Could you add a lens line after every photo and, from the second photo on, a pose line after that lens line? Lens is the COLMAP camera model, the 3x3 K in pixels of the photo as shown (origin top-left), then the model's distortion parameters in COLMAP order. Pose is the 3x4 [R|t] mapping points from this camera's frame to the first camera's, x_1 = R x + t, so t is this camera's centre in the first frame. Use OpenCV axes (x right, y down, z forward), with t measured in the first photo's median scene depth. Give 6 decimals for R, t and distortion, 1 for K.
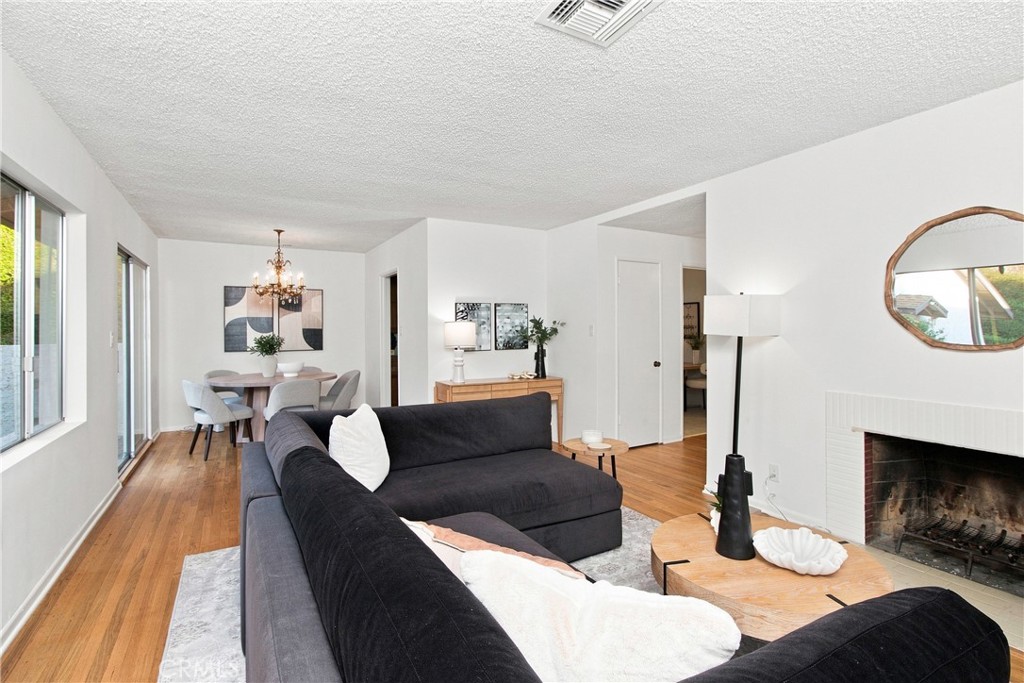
lens RADIAL K [[501.4, 0, 508.1], [0, 501.4, 333.6], [0, 0, 1]] dist [0.005157, 0.001151]
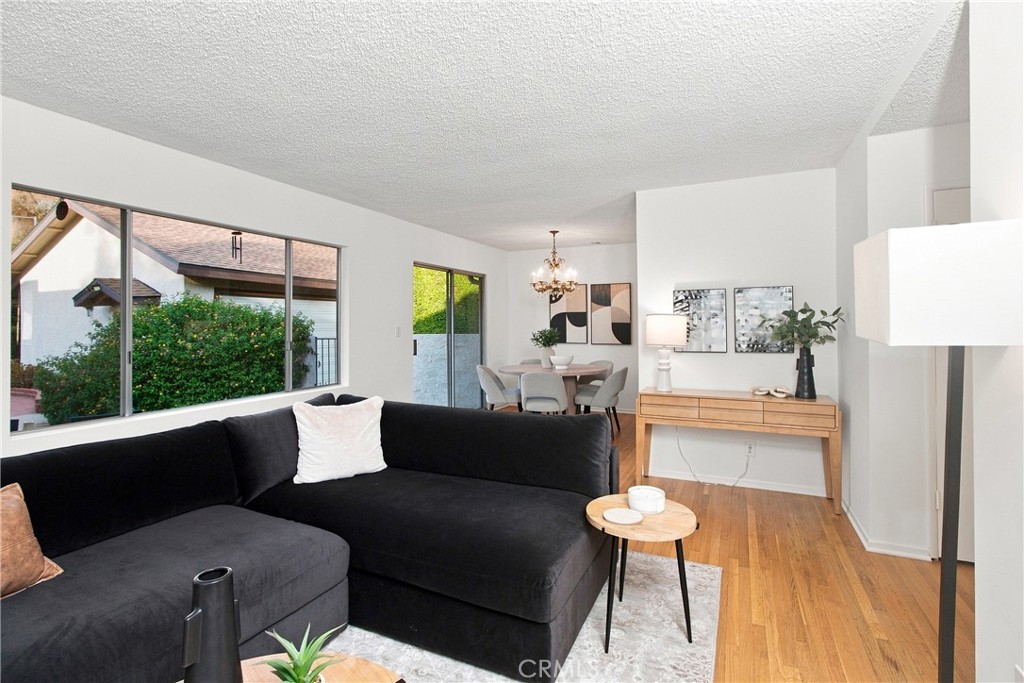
lens RADIAL K [[501.4, 0, 515.2], [0, 501.4, 314.6], [0, 0, 1]] dist [0.005157, 0.001151]
pose [[0.604176, -0.012819, -0.796748, 0.359678], [-0.007237, 0.999741, -0.021572, -0.003945], [0.796818, 0.018800, 0.603926, 0.301547]]
